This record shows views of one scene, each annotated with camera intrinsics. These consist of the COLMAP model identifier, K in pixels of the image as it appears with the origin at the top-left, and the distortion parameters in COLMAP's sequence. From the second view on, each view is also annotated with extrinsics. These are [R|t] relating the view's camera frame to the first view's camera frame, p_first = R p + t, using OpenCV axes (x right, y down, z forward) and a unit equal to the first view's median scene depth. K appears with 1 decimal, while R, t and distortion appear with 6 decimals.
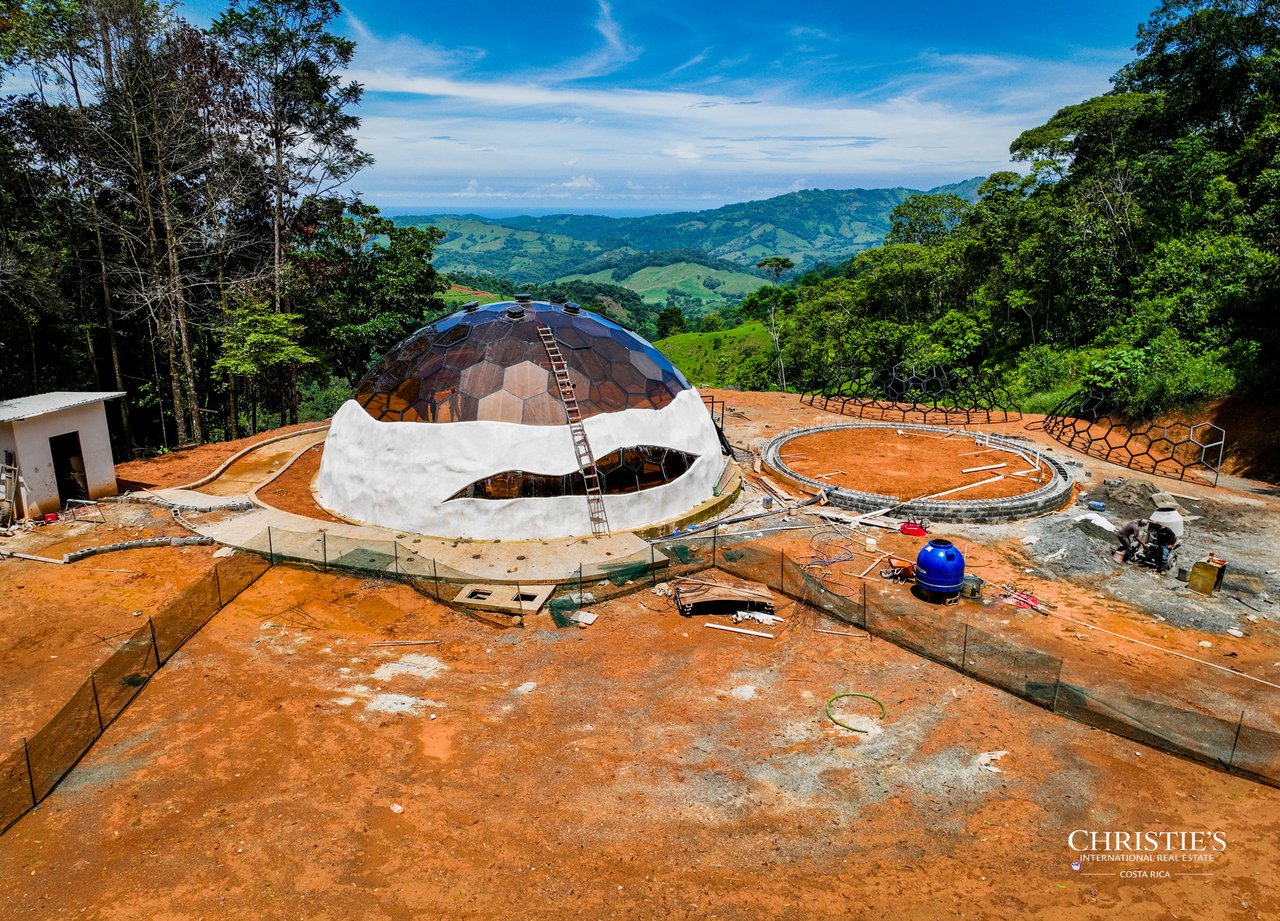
lens RADIAL K [[908.0, 0, 646.2], [0, 908.0, 466.4], [0, 0, 1]] dist [-0.010097, 0.023576]
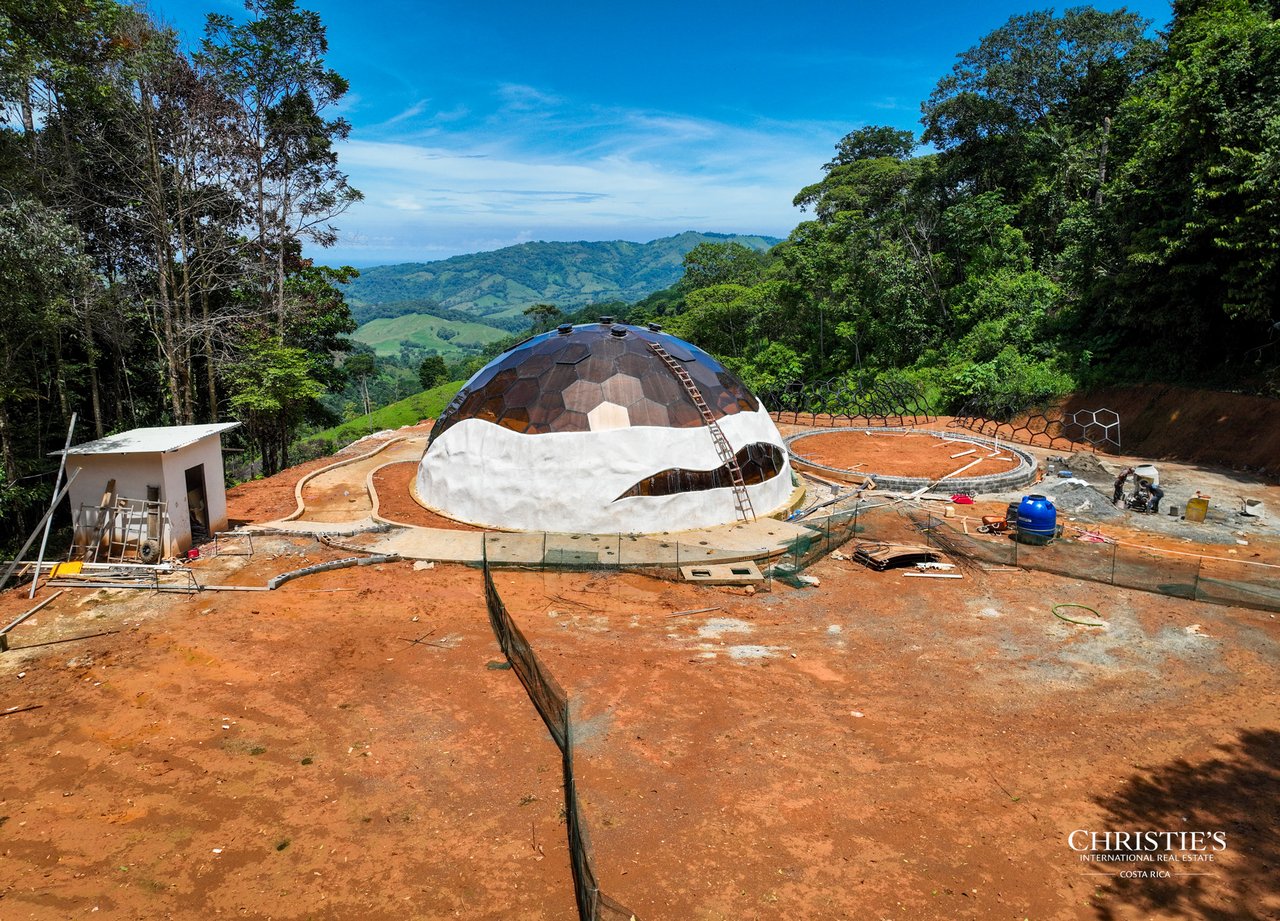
lens RADIAL K [[908.0, 0, 646.2], [0, 908.0, 466.4], [0, 0, 1]] dist [-0.010097, 0.023576]
pose [[0.955525, -0.065159, 0.287621, -0.158244], [0.080483, 0.995880, -0.041769, 0.014546], [-0.283715, 0.063060, 0.956833, -0.015433]]
